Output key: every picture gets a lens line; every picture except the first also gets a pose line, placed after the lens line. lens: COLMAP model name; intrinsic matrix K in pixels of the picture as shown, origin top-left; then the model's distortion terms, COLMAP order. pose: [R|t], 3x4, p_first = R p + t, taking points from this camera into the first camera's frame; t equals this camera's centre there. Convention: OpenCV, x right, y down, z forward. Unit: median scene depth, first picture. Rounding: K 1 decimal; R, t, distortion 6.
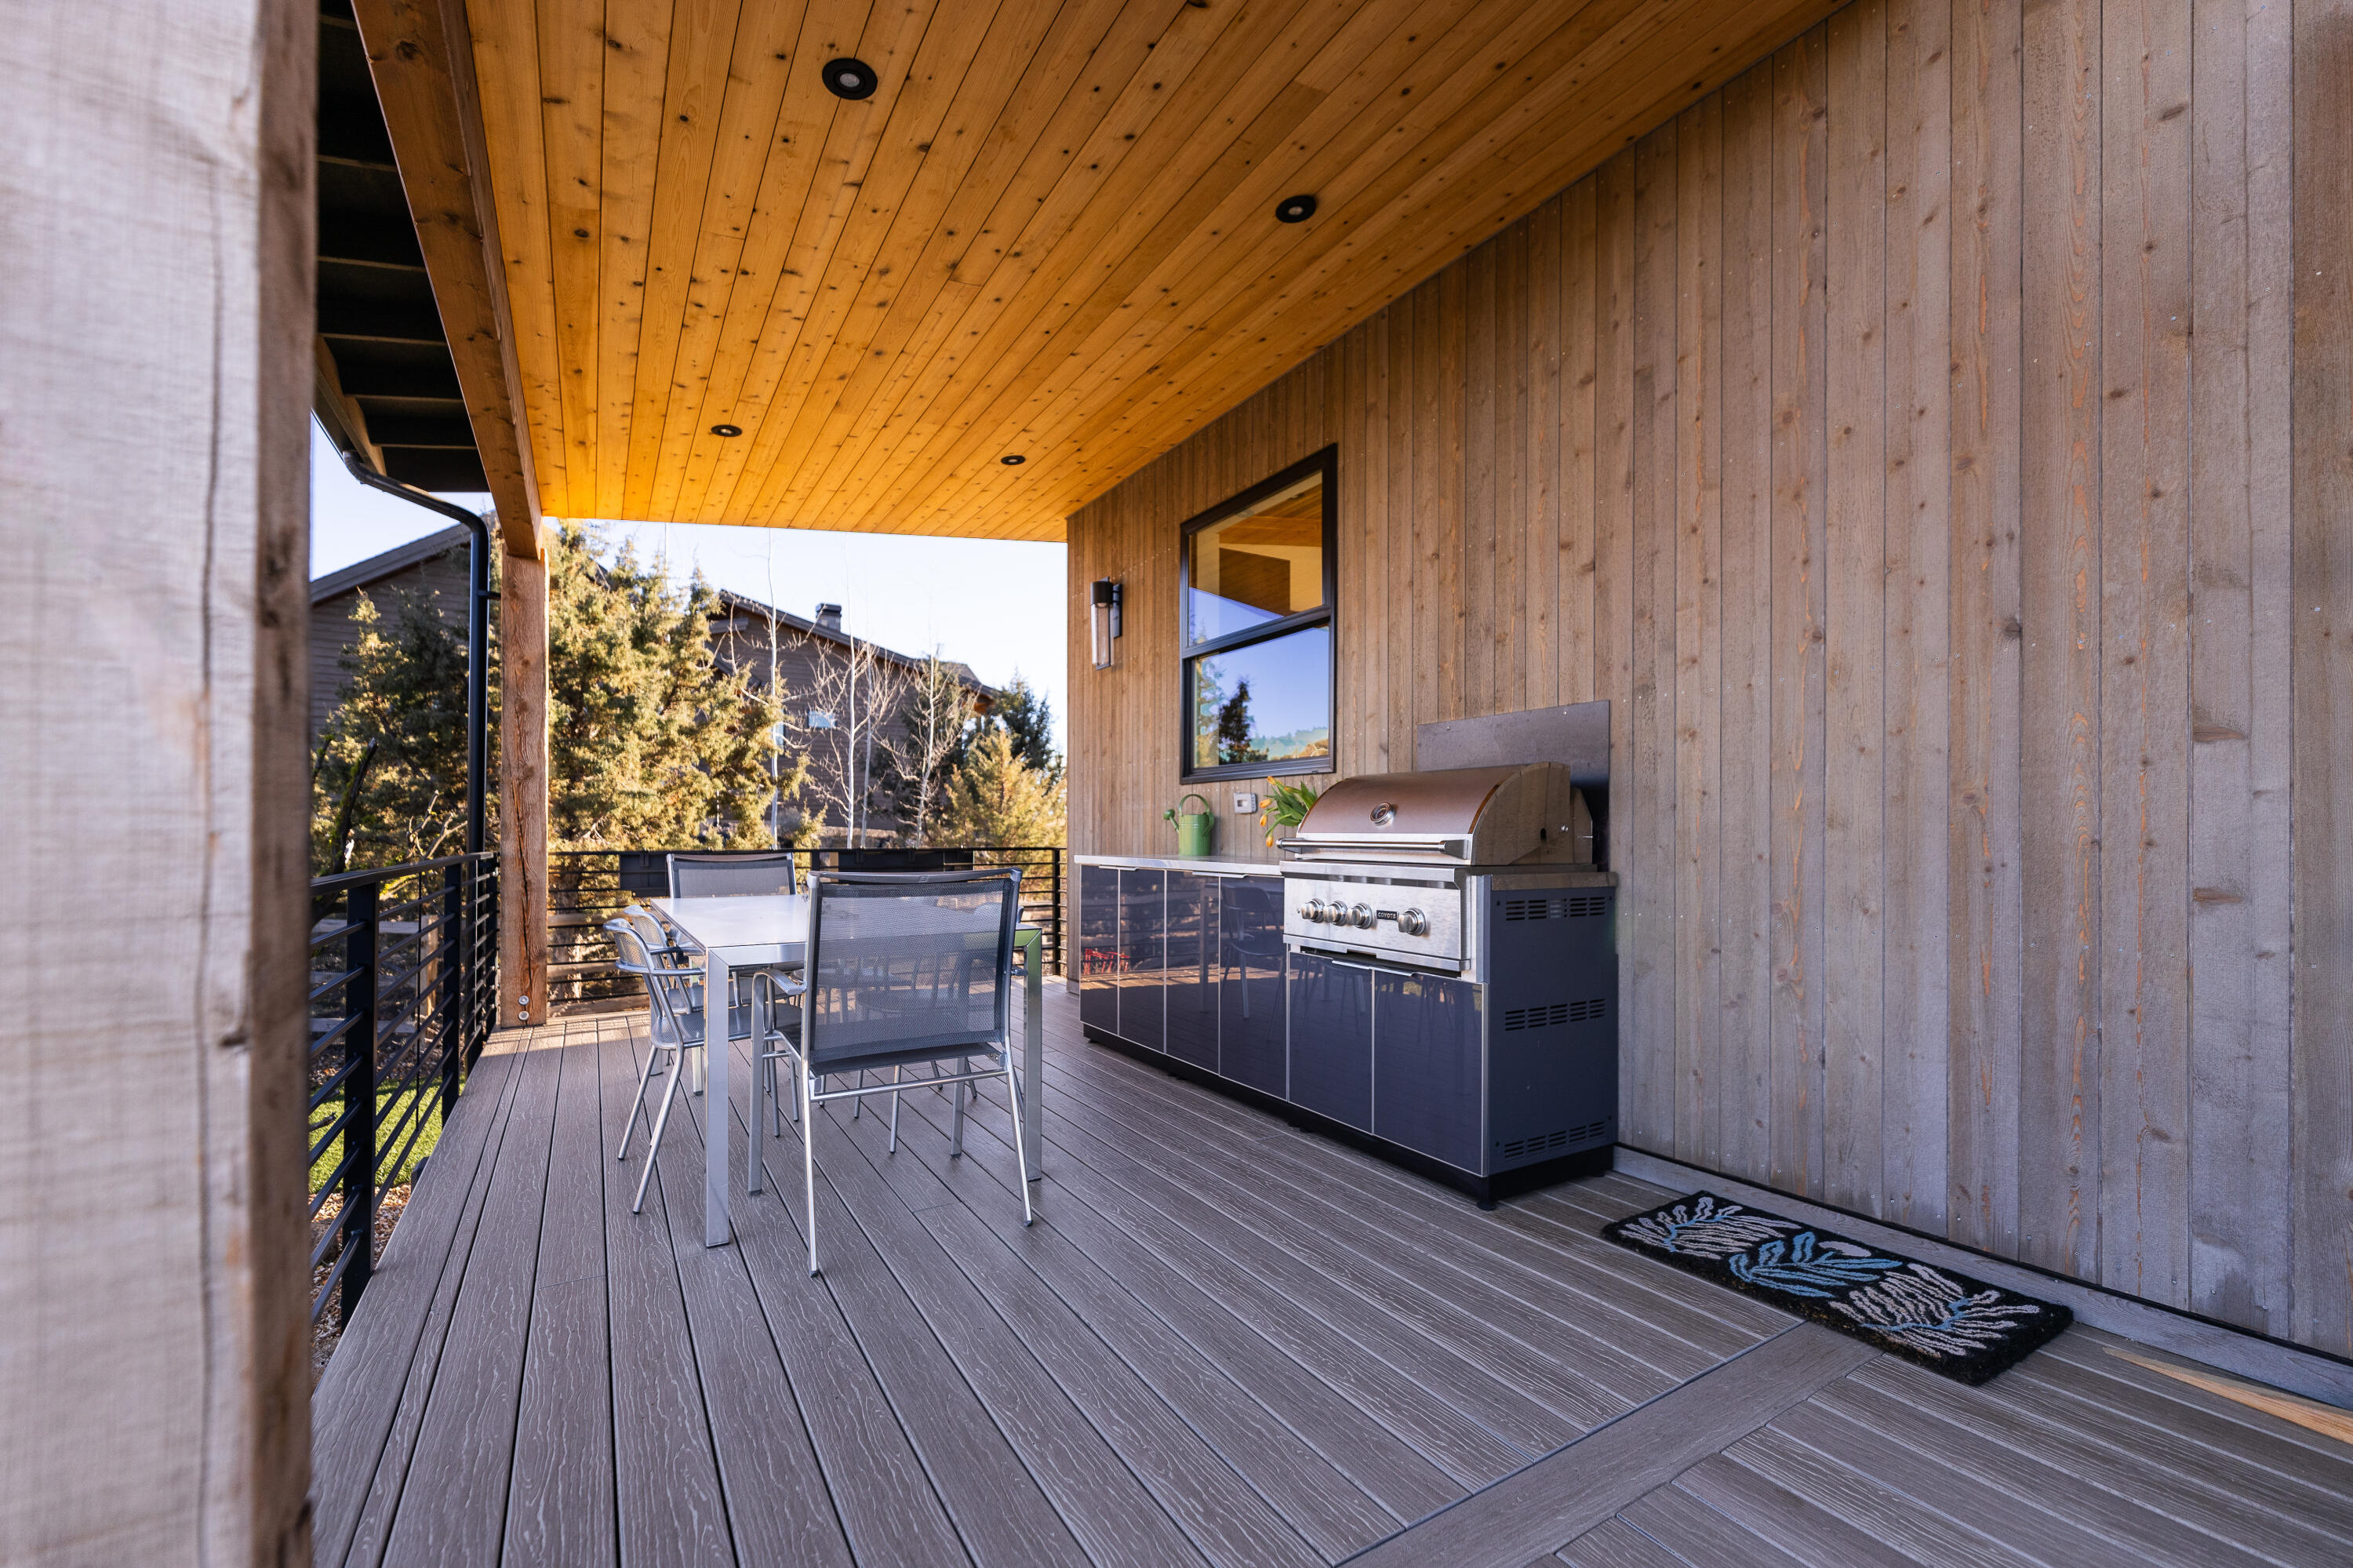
lens RADIAL K [[972.6, 0, 1166.0], [0, 972.6, 838.3], [0, 0, 1]] dist [0.000504, -0.000173]
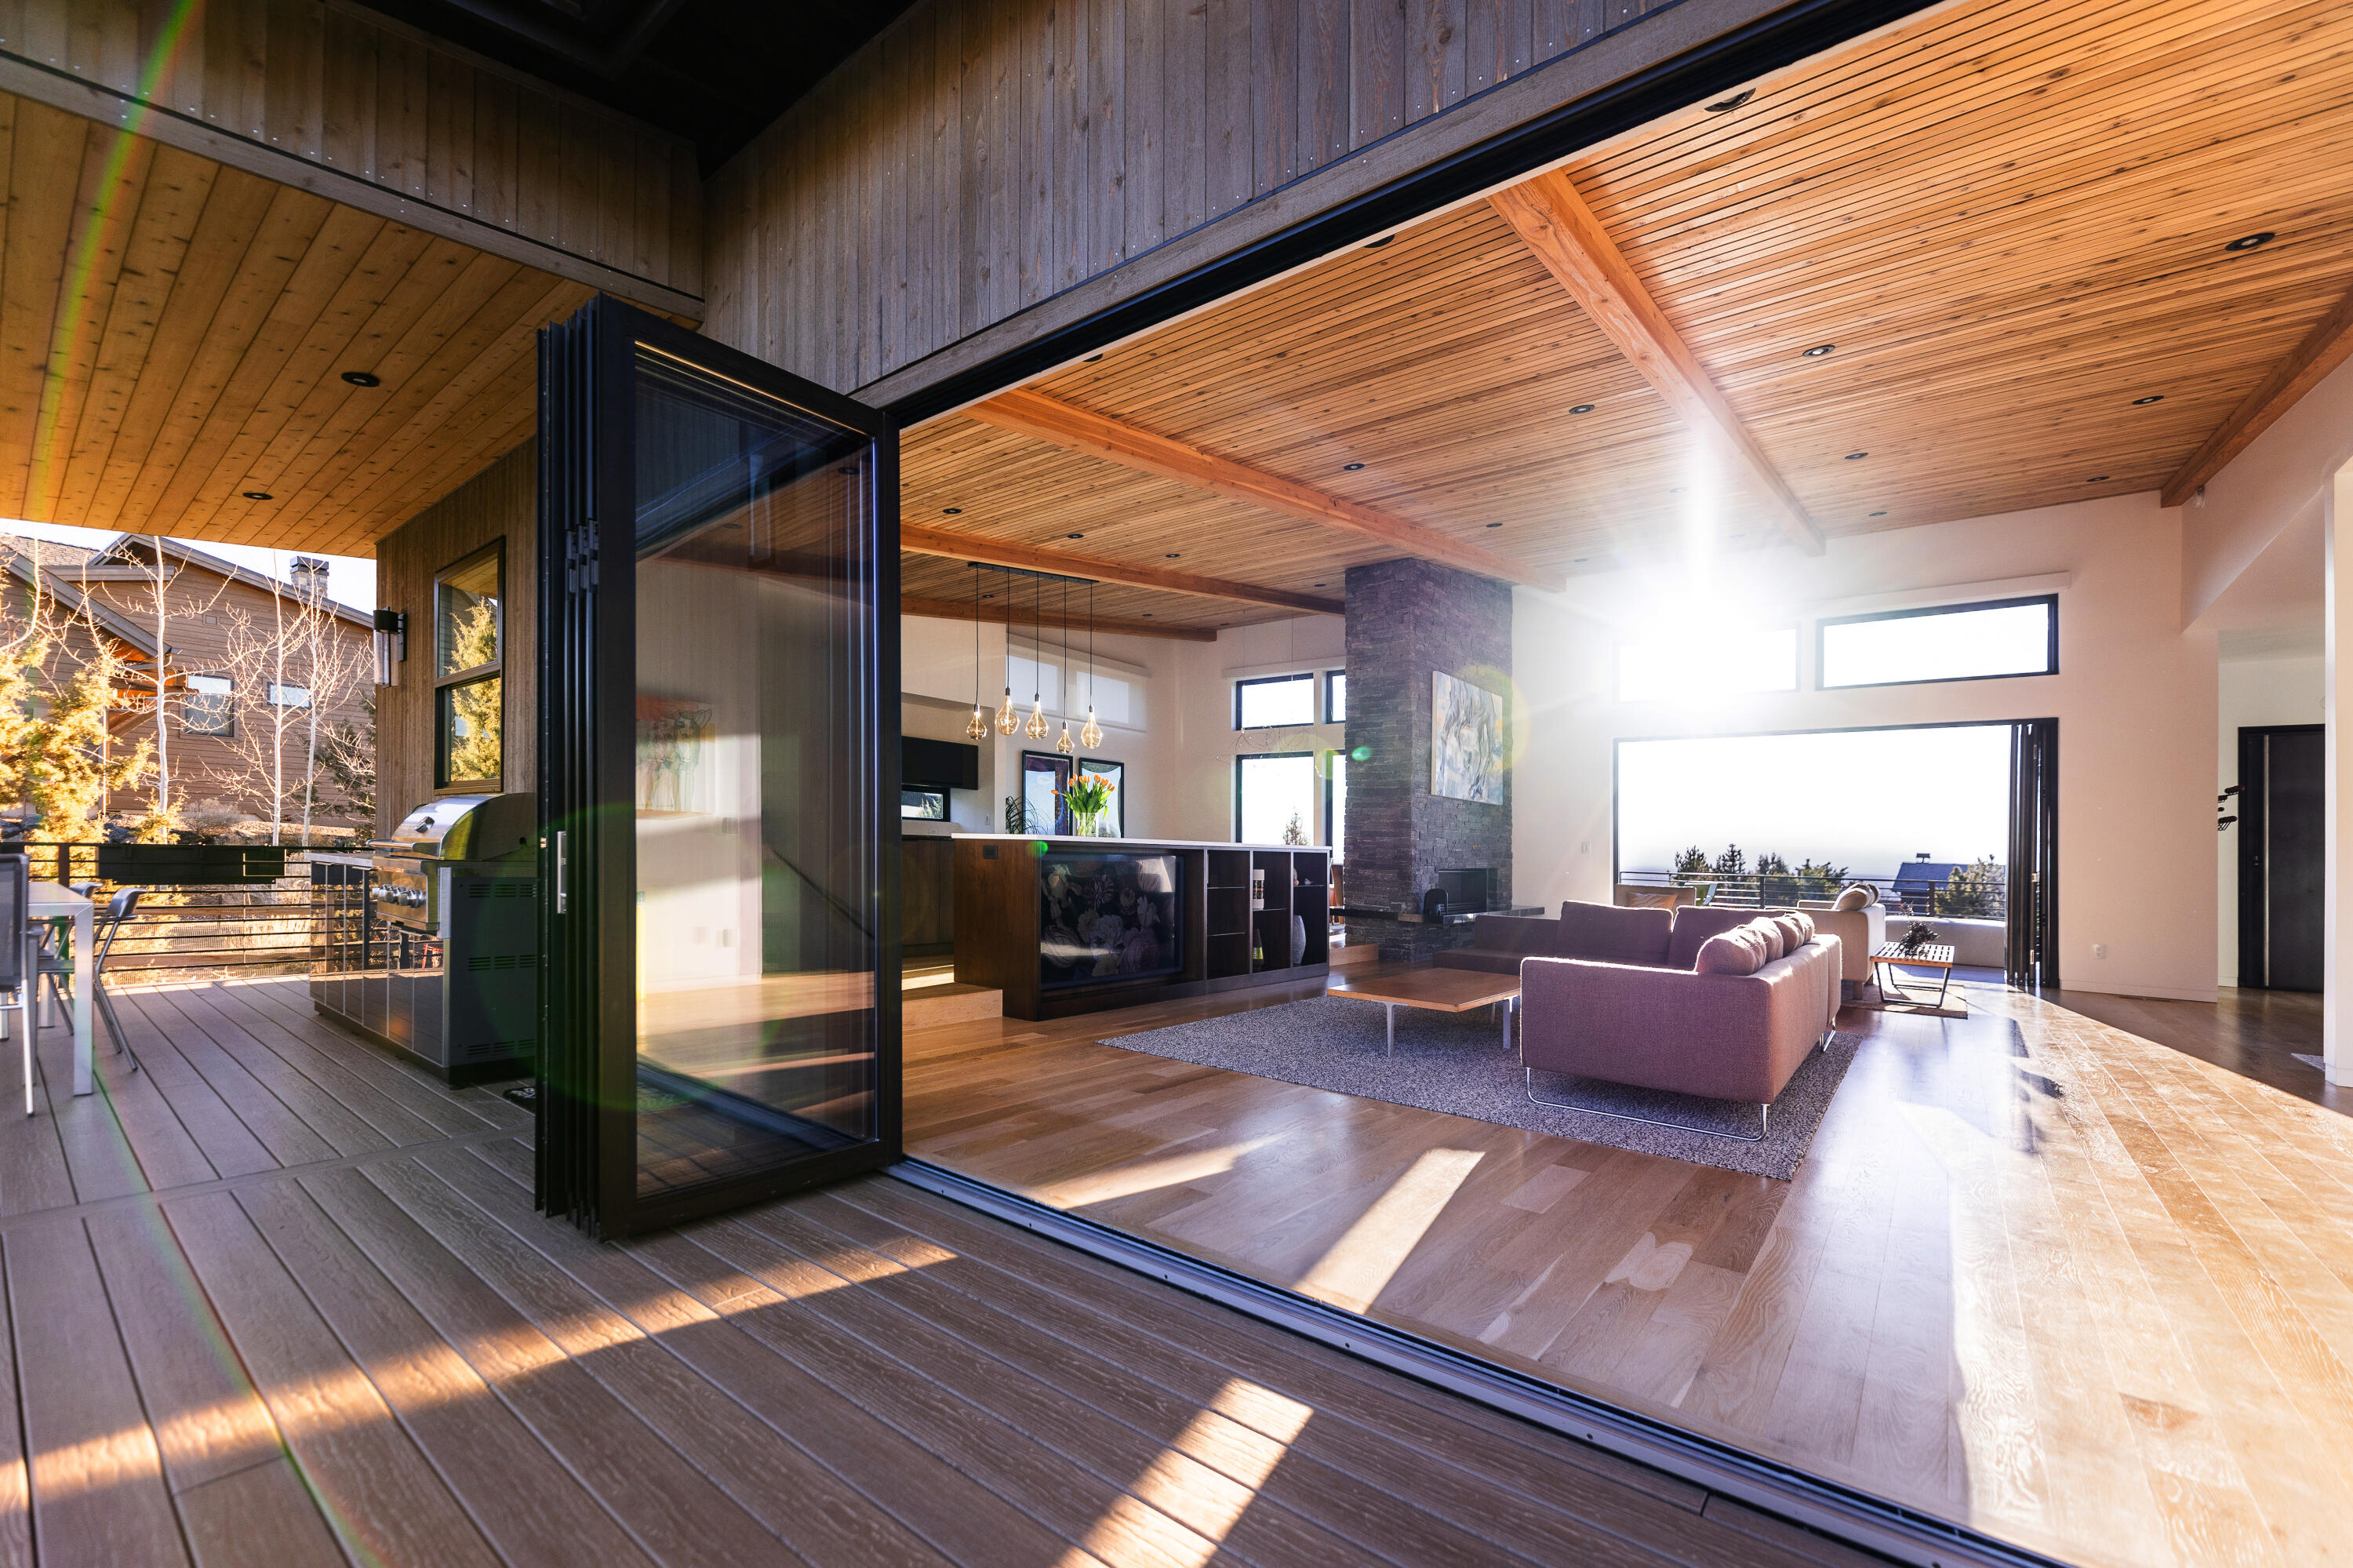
lens RADIAL K [[970.5, 0, 1165.9], [0, 970.5, 857.3], [0, 0, 1]] dist [0.000886, 0.000328]
pose [[0.936273, 0.016955, 0.350864, 0.270063], [-0.019930, 0.999790, 0.004869, -0.001735], [-0.350708, -0.011552, 0.936414, -0.253795]]
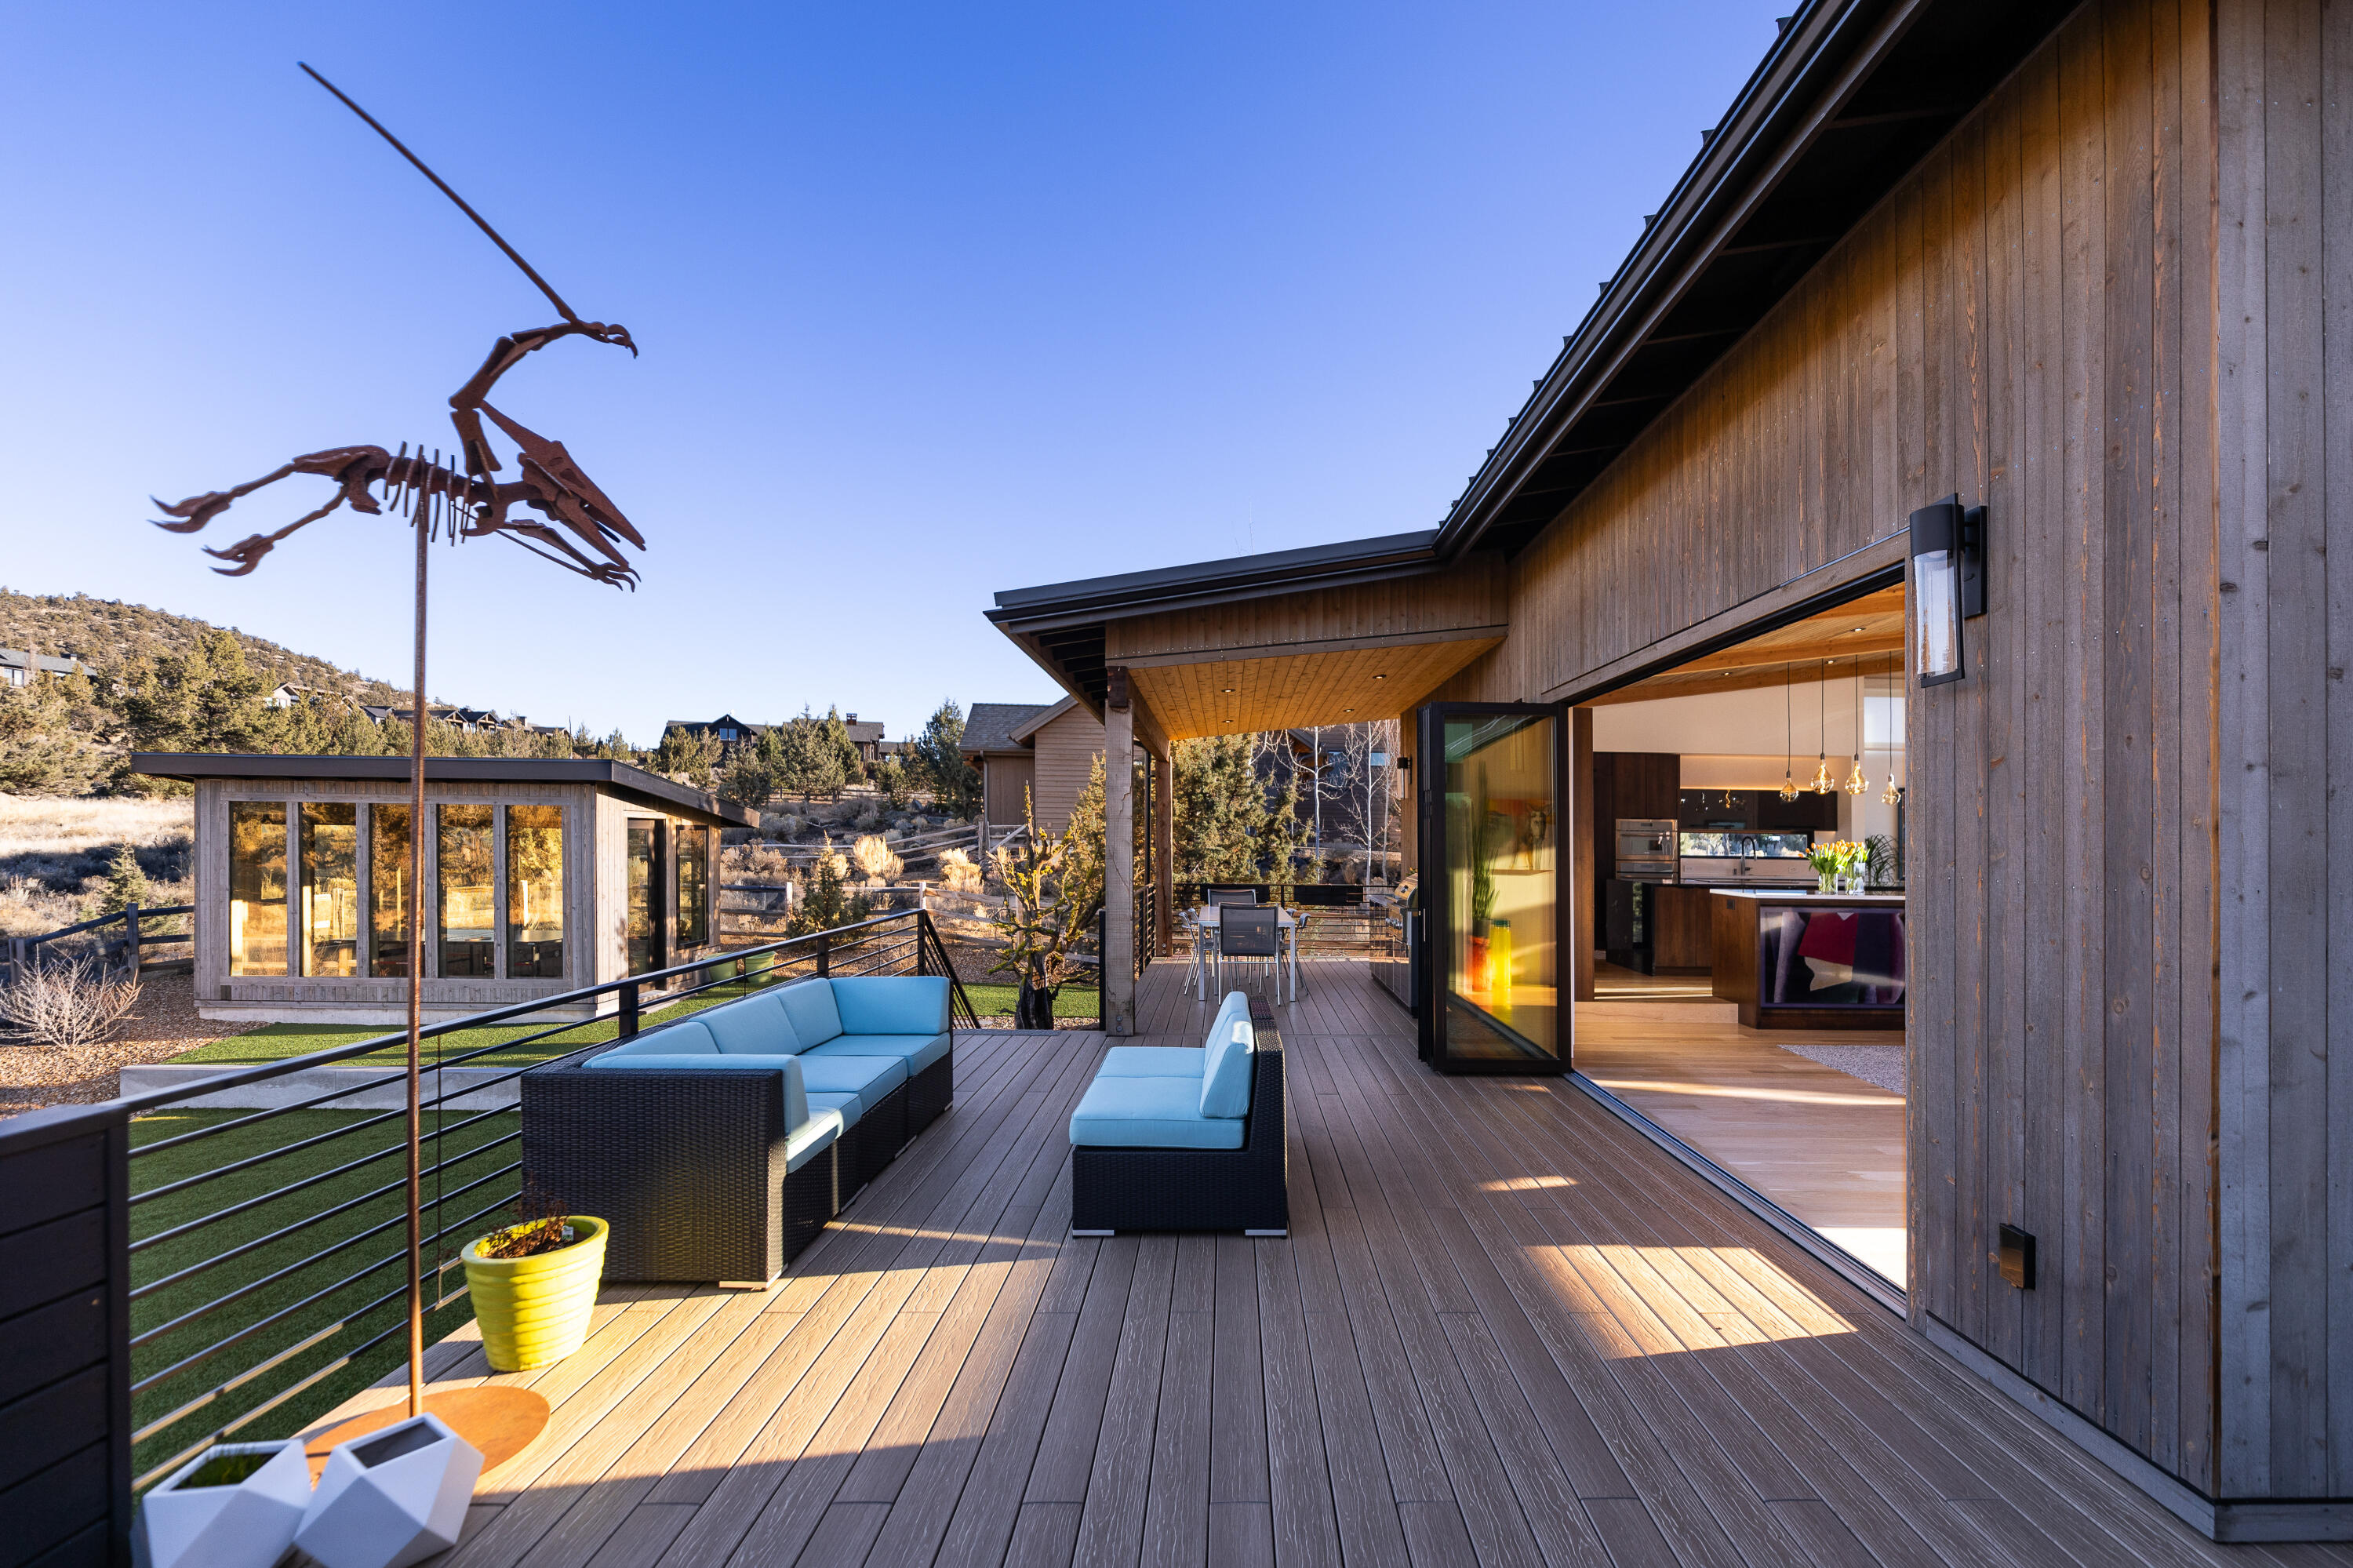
lens RADIAL K [[954.6, 0, 1185.7], [0, 954.6, 857.0], [0, 0, 1]] dist [-0.000741, -0.000051]
pose [[0.835919, 0.005548, -0.548825, 0.436699], [-0.001503, 0.999968, 0.007819, -0.046629], [0.548851, -0.005711, 0.835900, -0.598371]]
